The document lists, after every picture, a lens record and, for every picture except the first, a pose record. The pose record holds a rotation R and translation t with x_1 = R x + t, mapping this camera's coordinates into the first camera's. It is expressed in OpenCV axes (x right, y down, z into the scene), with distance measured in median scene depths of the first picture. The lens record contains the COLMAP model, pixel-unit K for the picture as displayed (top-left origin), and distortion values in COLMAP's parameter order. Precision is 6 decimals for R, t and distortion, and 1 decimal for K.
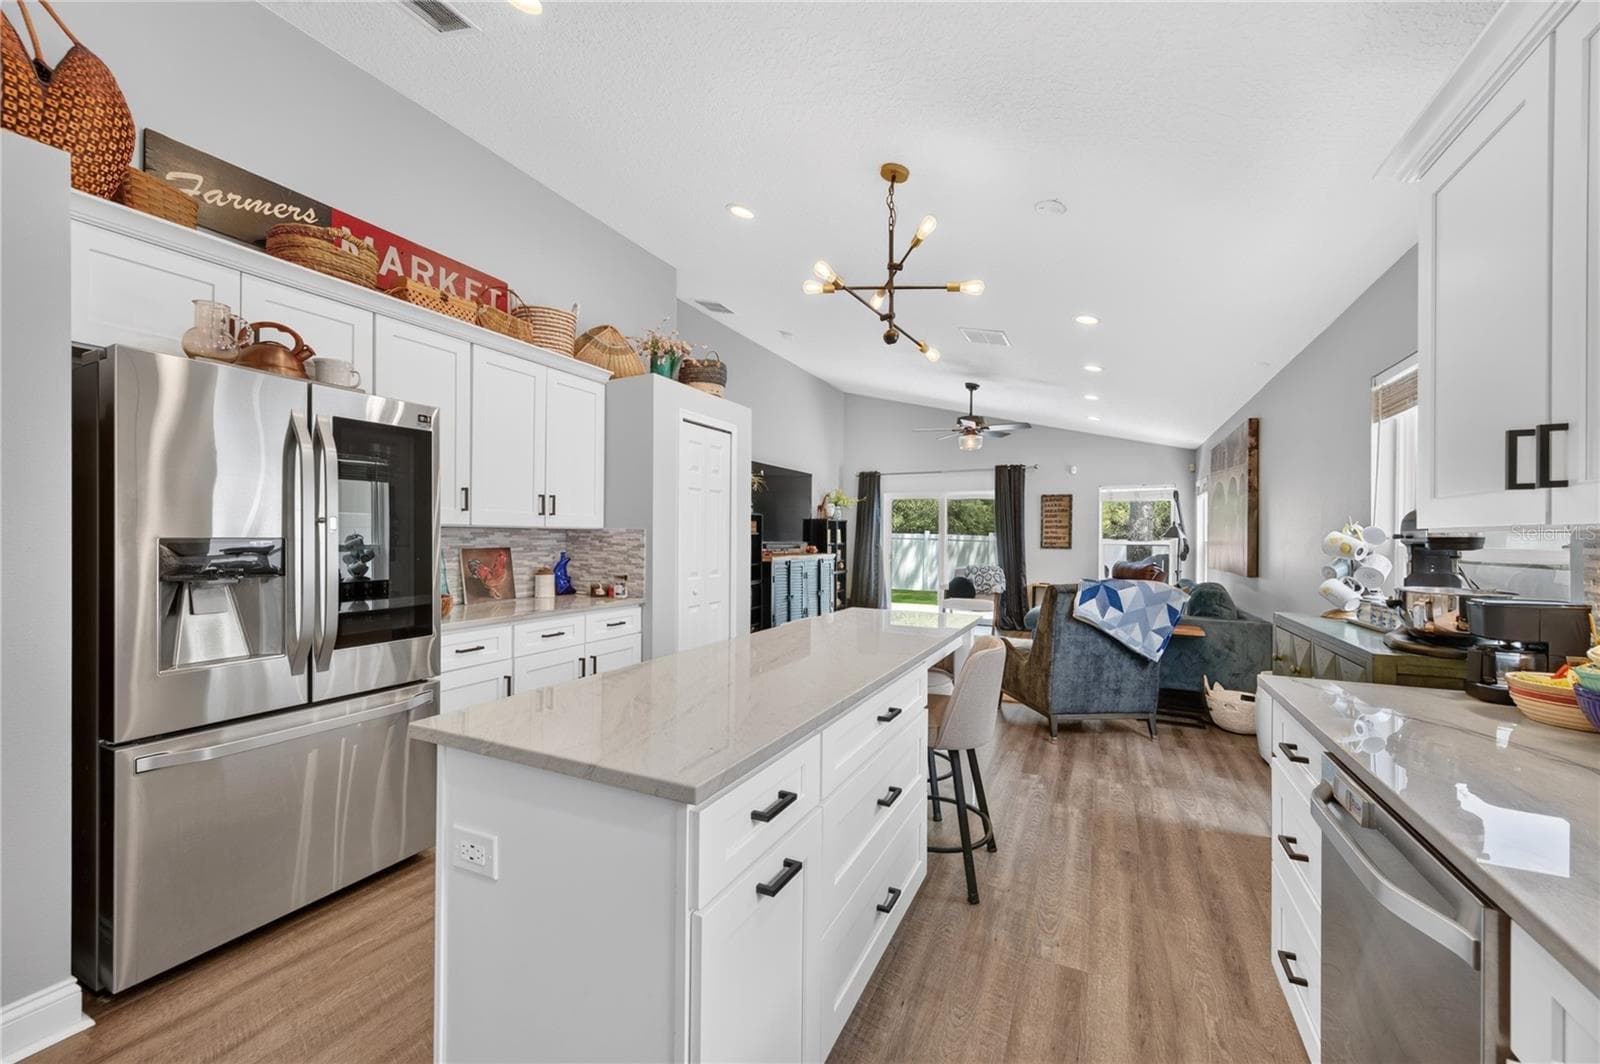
lens RADIAL K [[619.0, 0, 797.8], [0, 619.0, 537.6], [0, 0, 1]] dist [0.000405, -0.000324]
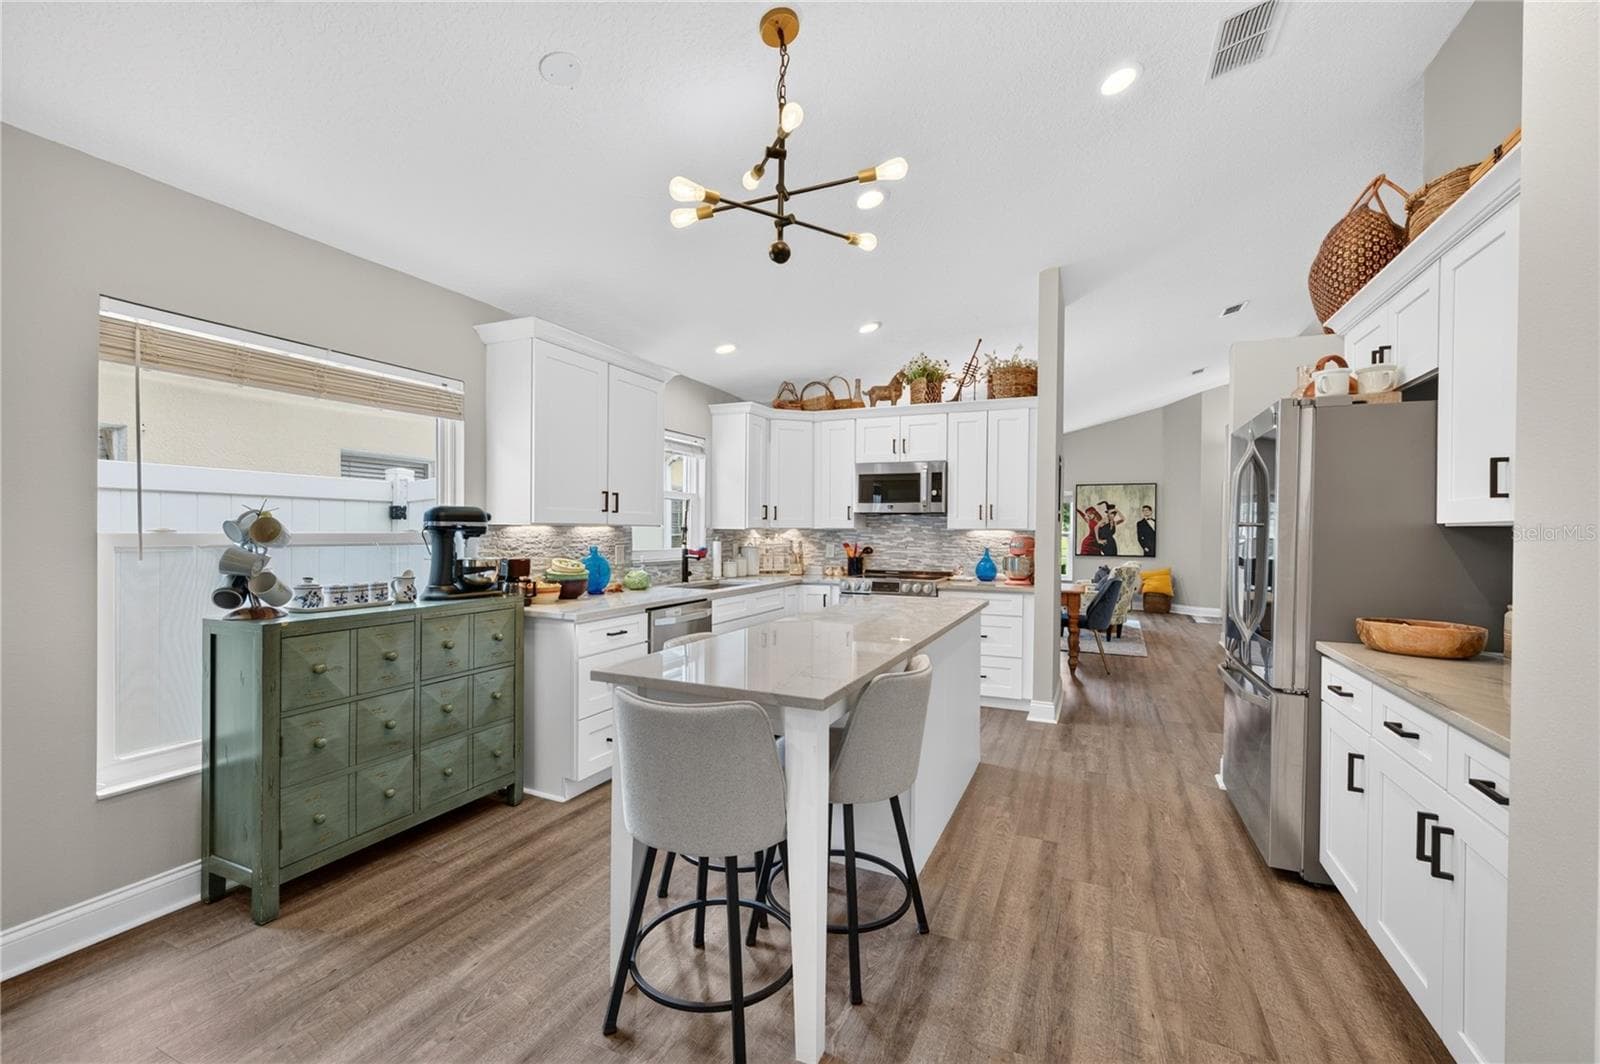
lens RADIAL K [[654.7, 0, 805.5], [0, 654.7, 530.6], [0, 0, 1]] dist [0.001106, -0.000122]
pose [[-0.999235, -0.015390, -0.035942, 0.129887], [-0.015513, 0.999875, 0.003148, -0.004280], [0.035889, 0.003703, -0.999349, 1.596666]]
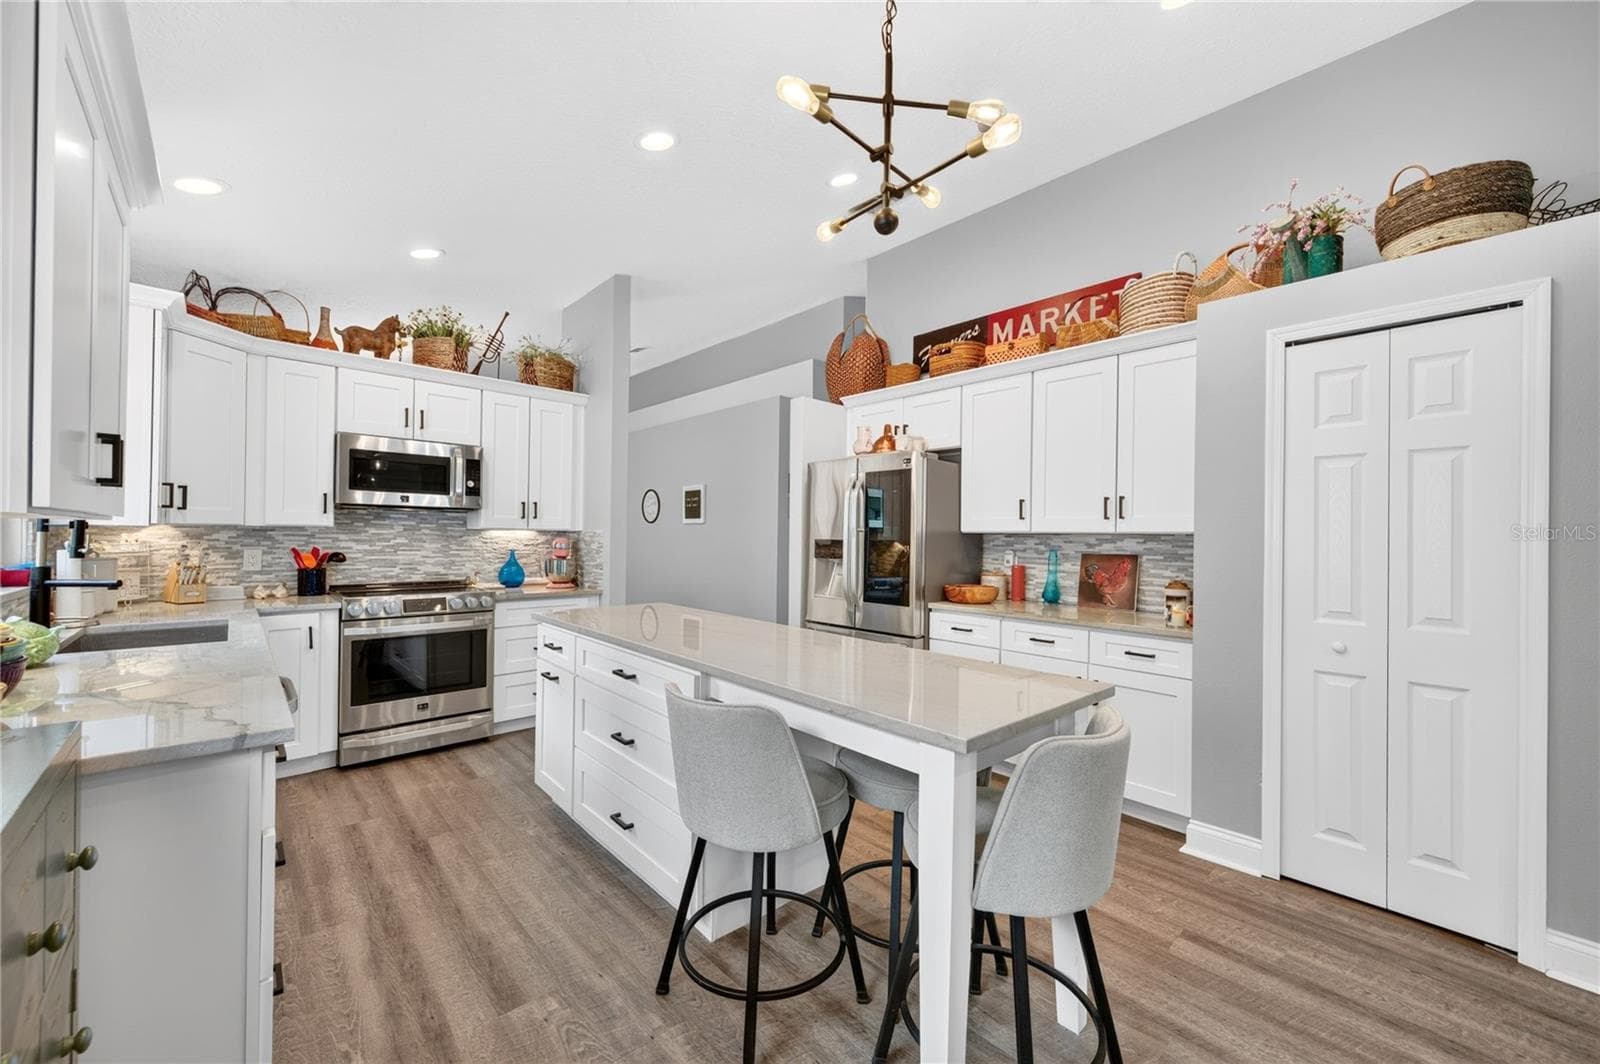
lens RADIAL K [[619.0, 0, 799.5], [0, 619.0, 531.7], [0, 0, 1]] dist [0.000405, -0.000324]
pose [[-0.364619, -0.019643, -0.930950, 0.698815], [-0.018450, 0.999734, -0.013868, 0.003849], [0.930974, 0.012119, -0.364884, 1.040821]]
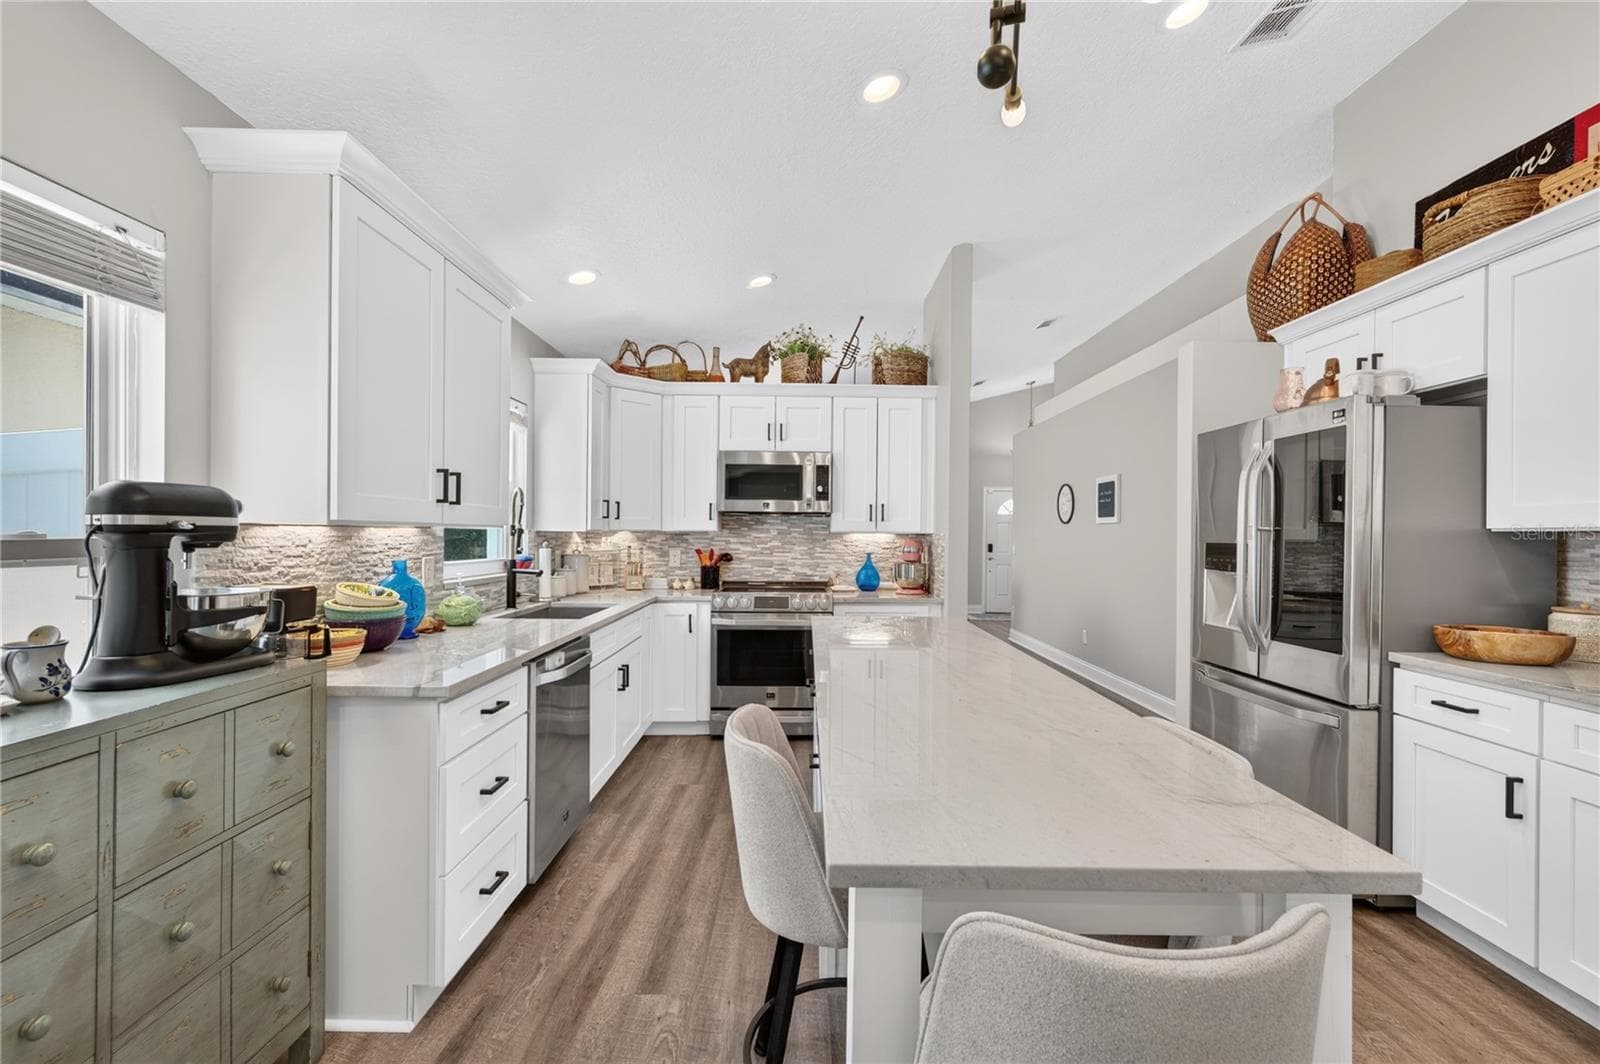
lens RADIAL K [[673.5, 0, 802.5], [0, 673.5, 532.9], [0, 0, 1]] dist [0.001313, -0.000298]
pose [[-0.896260, -0.016609, -0.443217, 0.426385], [-0.017024, 0.999850, -0.003042, -0.000849], [0.443201, 0.004819, -0.896409, 1.226659]]
